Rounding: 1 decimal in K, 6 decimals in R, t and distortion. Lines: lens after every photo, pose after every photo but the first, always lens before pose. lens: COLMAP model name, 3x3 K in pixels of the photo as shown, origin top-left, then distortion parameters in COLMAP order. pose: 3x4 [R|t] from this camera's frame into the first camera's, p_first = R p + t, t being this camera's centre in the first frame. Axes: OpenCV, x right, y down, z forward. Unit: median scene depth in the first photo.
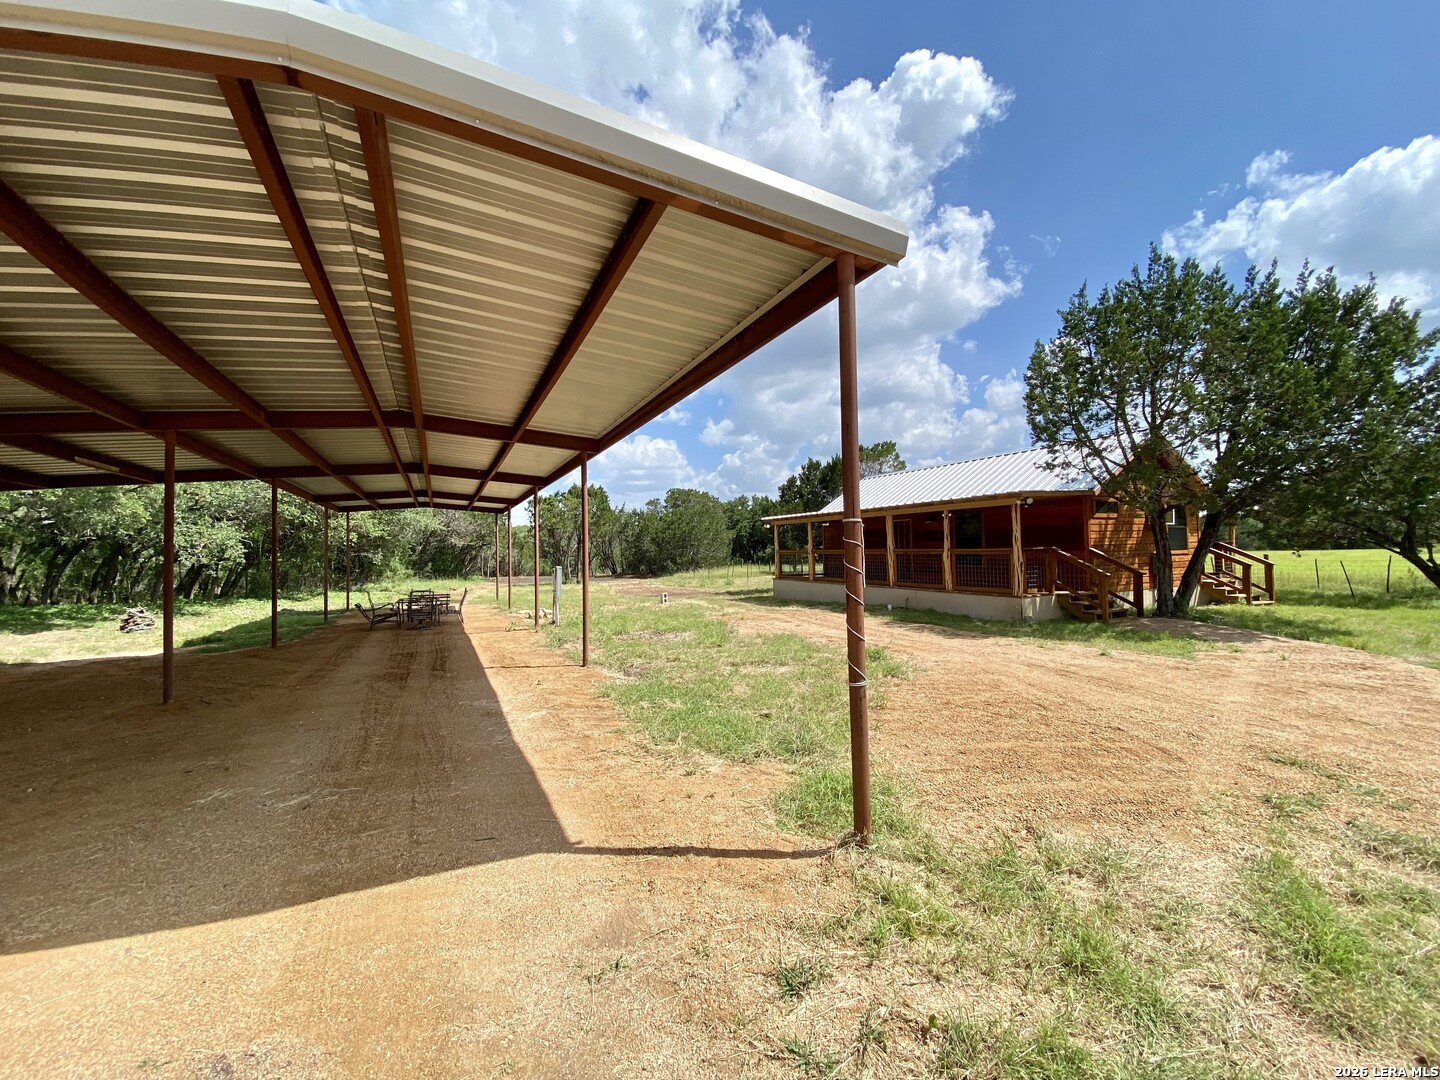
lens RADIAL K [[588.4, 0, 715.6], [0, 588.4, 532.2], [0, 0, 1]] dist [0.045121, -0.031540]
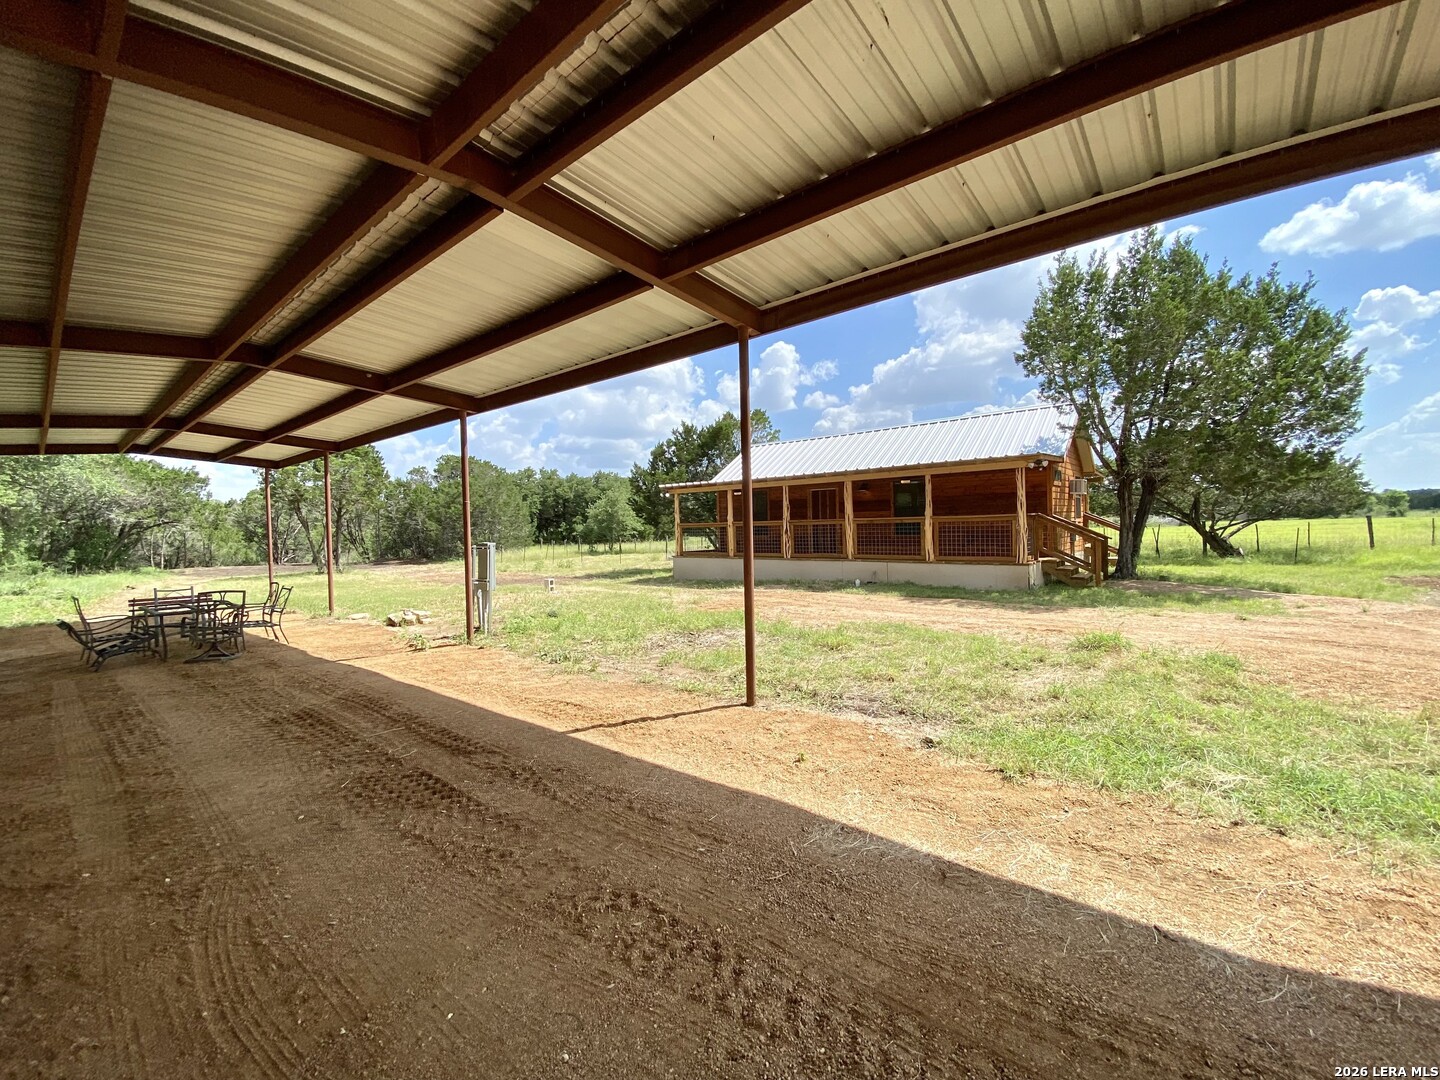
lens RADIAL K [[588.4, 0, 715.6], [0, 588.4, 532.2], [0, 0, 1]] dist [0.045121, -0.031540]
pose [[0.905597, -0.006968, 0.424081, -0.138677], [-0.006175, 0.999542, 0.029609, 0.012174], [-0.424093, -0.029433, 0.905140, 0.132850]]
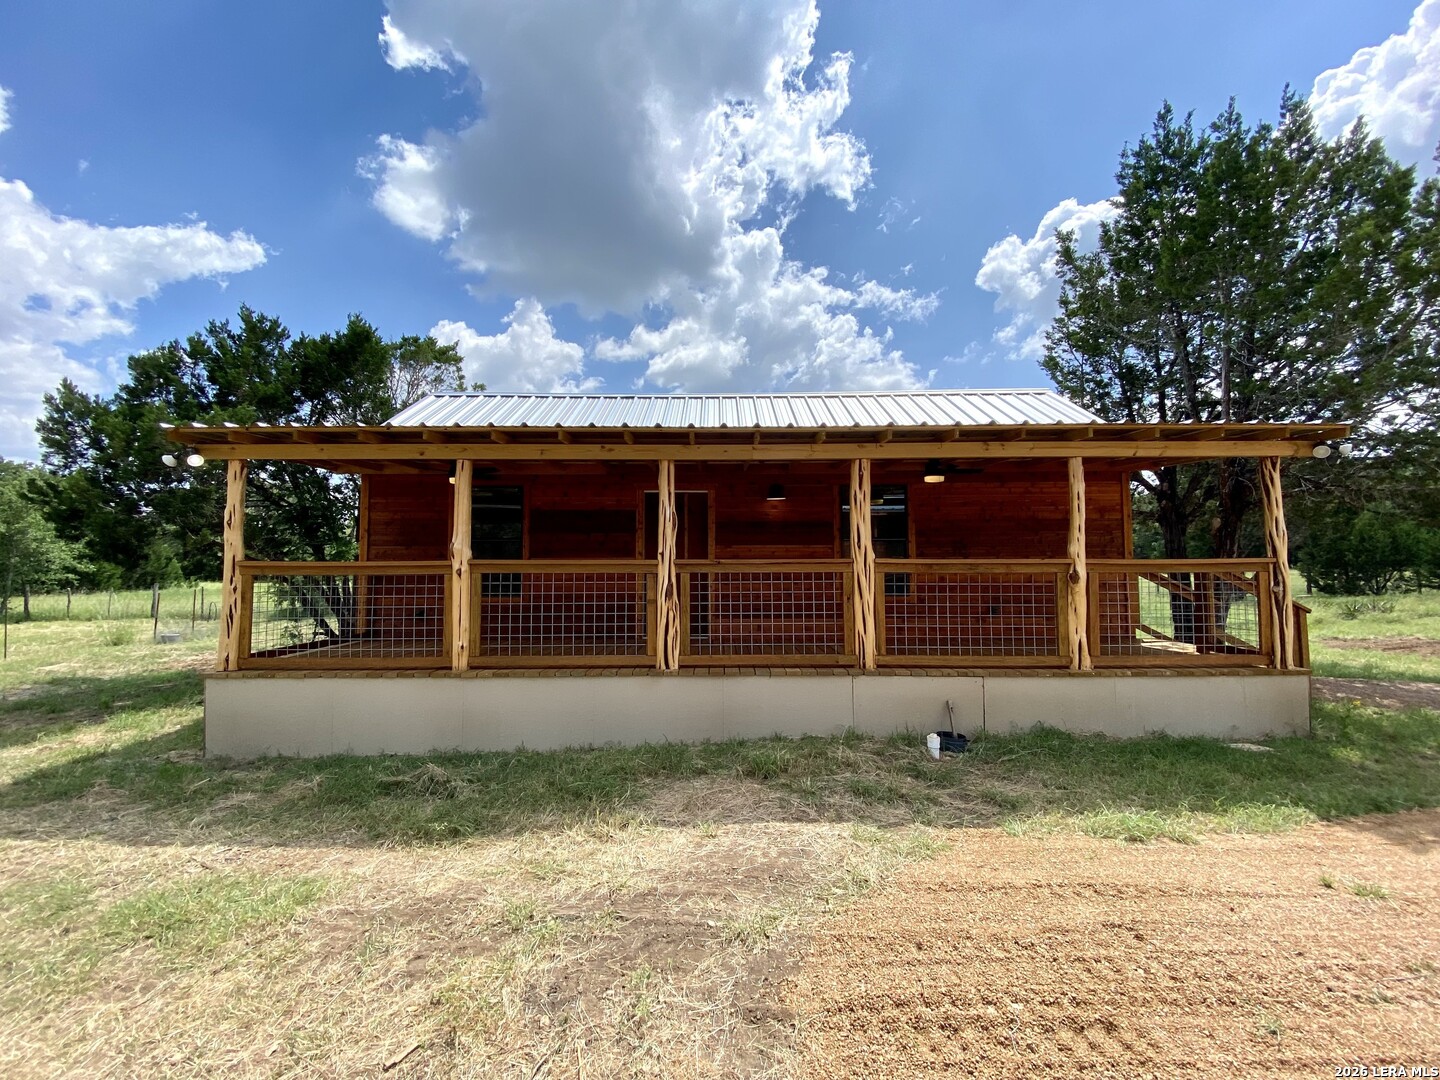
lens RADIAL K [[583.2, 0, 720.0], [0, 583.2, 540.0], [0, 0, 1]] dist [-0.000001, -0.008970]
pose [[0.425124, 0.061966, 0.903011, -0.020216], [-0.038733, 0.997985, -0.050249, 0.019202], [-0.904306, -0.013614, 0.426668, 0.469826]]
